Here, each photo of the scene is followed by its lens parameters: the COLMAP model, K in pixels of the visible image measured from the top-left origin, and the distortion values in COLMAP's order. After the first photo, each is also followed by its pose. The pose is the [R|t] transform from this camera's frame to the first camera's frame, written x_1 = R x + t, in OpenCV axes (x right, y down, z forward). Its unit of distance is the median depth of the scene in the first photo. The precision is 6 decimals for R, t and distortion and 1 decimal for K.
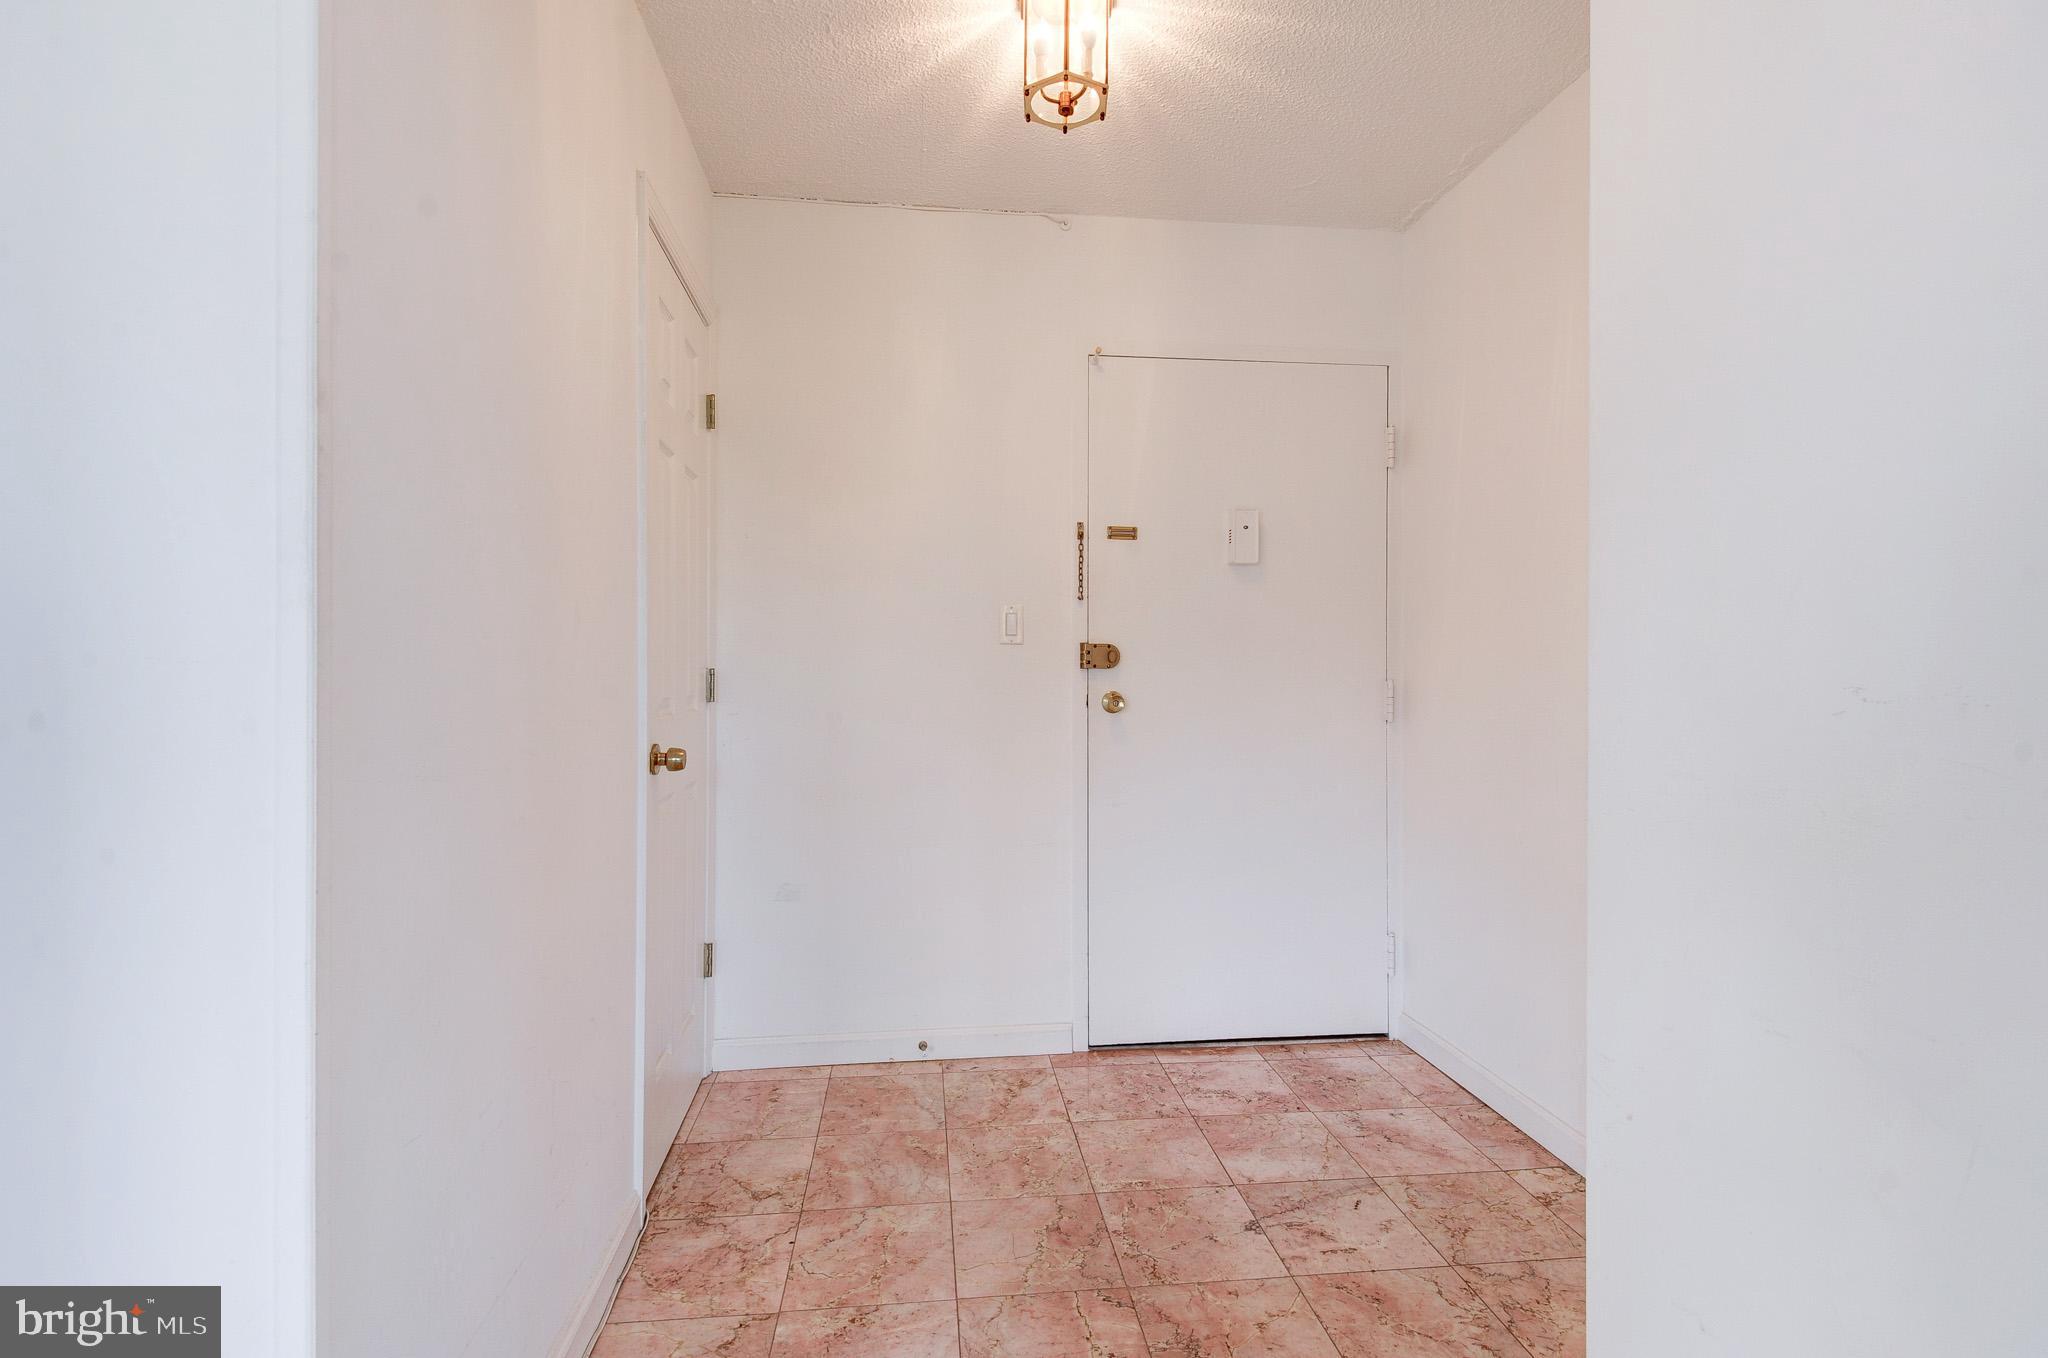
lens RADIAL K [[913.2, 0, 1026.8], [0, 913.2, 671.9], [0, 0, 1]] dist [0.002414, -0.002318]
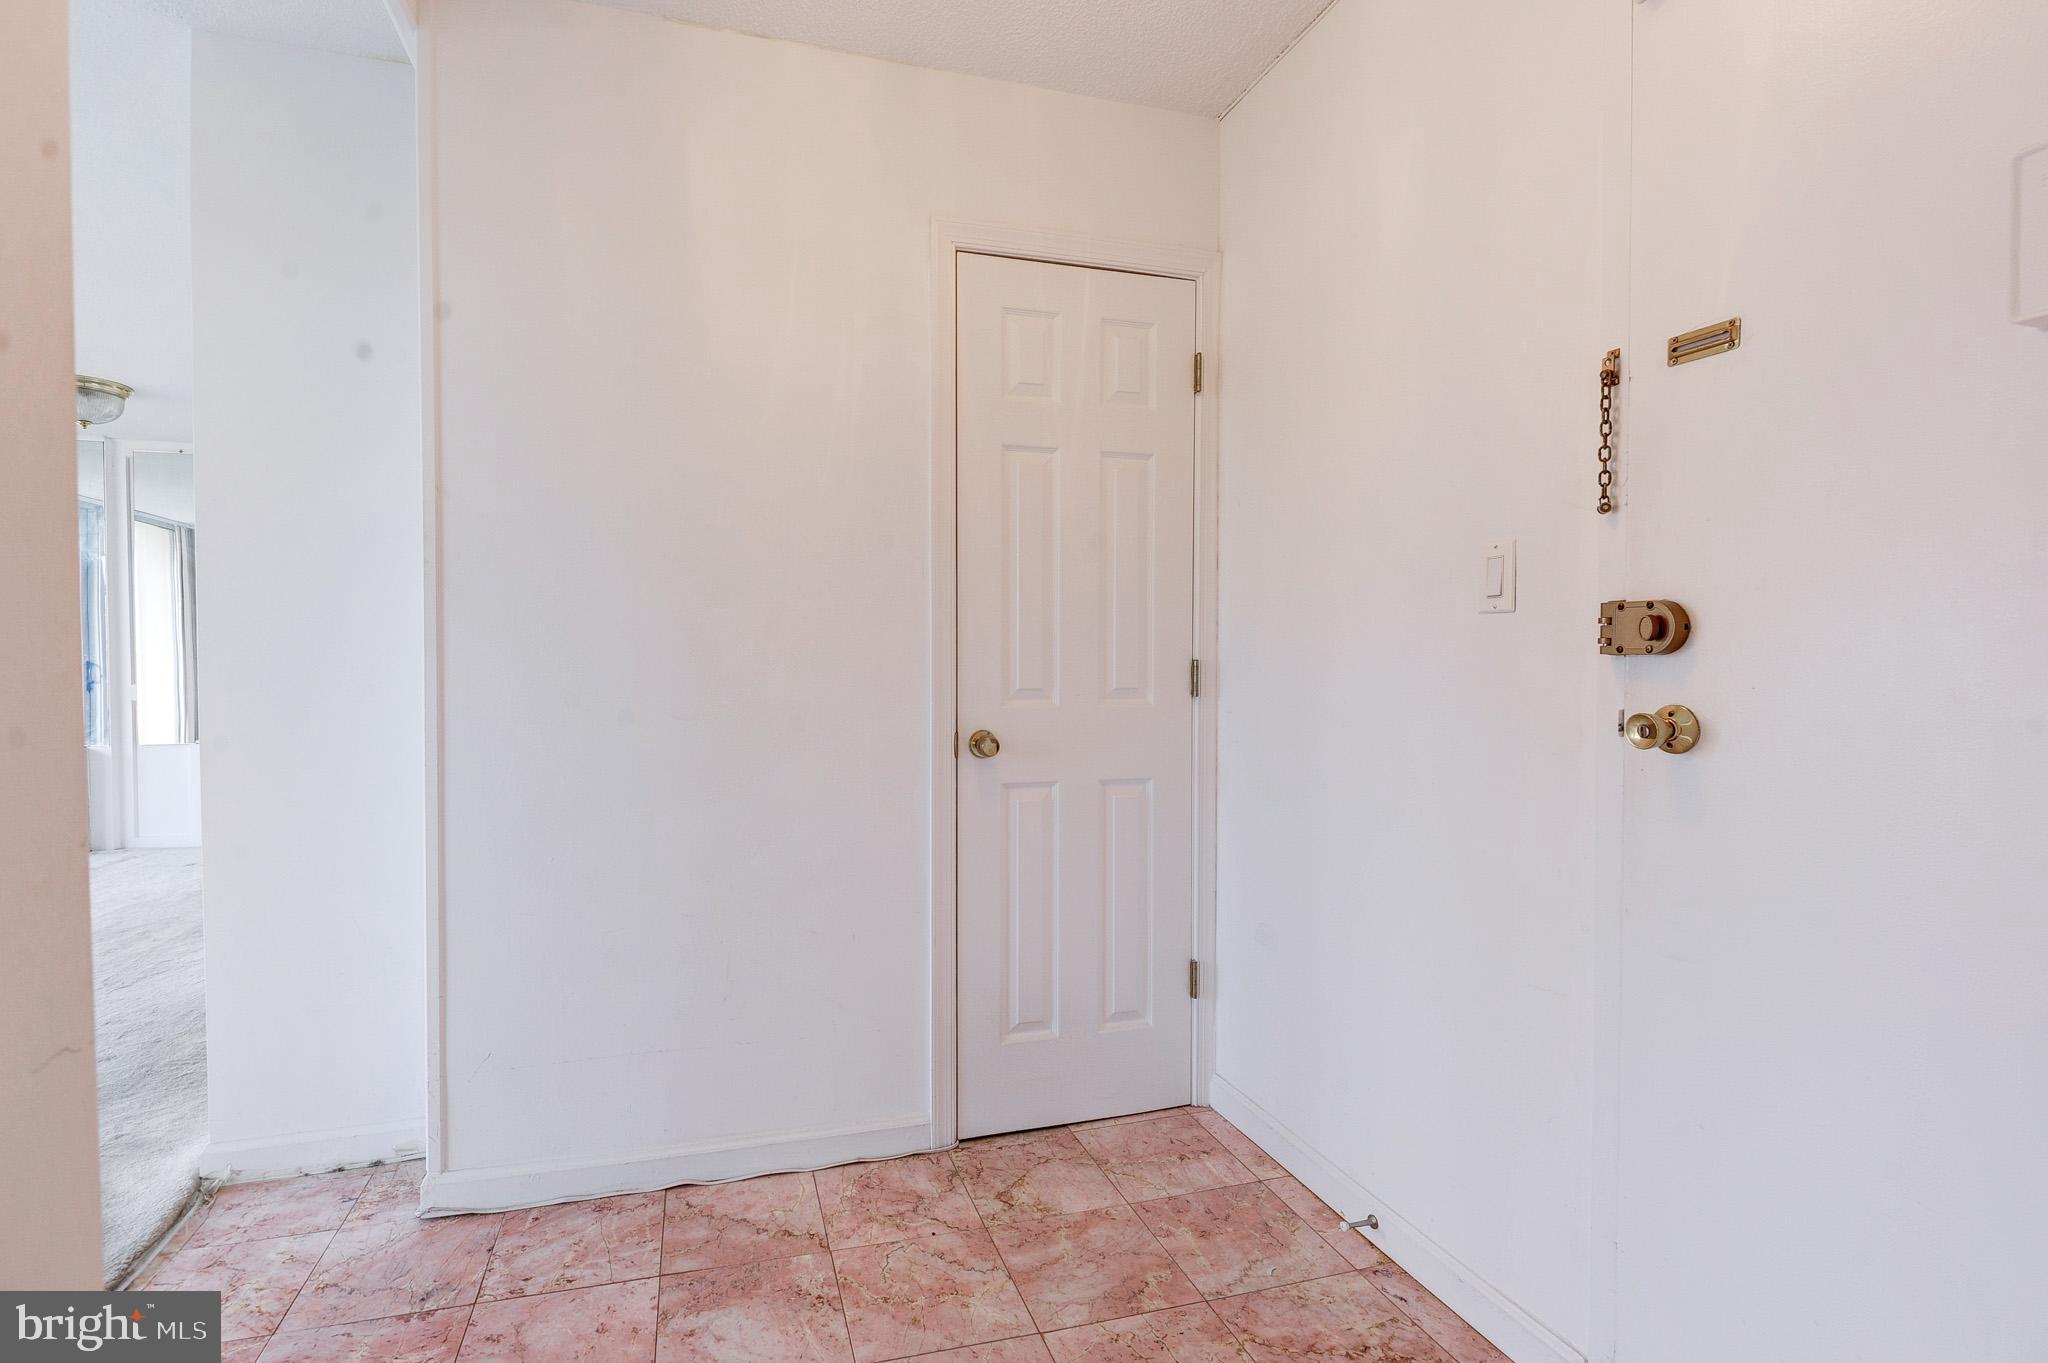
lens RADIAL K [[947.3, 0, 958.8], [0, 947.3, 698.5], [0, 0, 1]] dist [-0.002531, -0.011103]
pose [[0.155421, 0.034830, -0.987234, 0.599286], [-0.001044, 0.999383, 0.035094, 0.003017], [0.987848, -0.004424, 0.155361, 0.698345]]
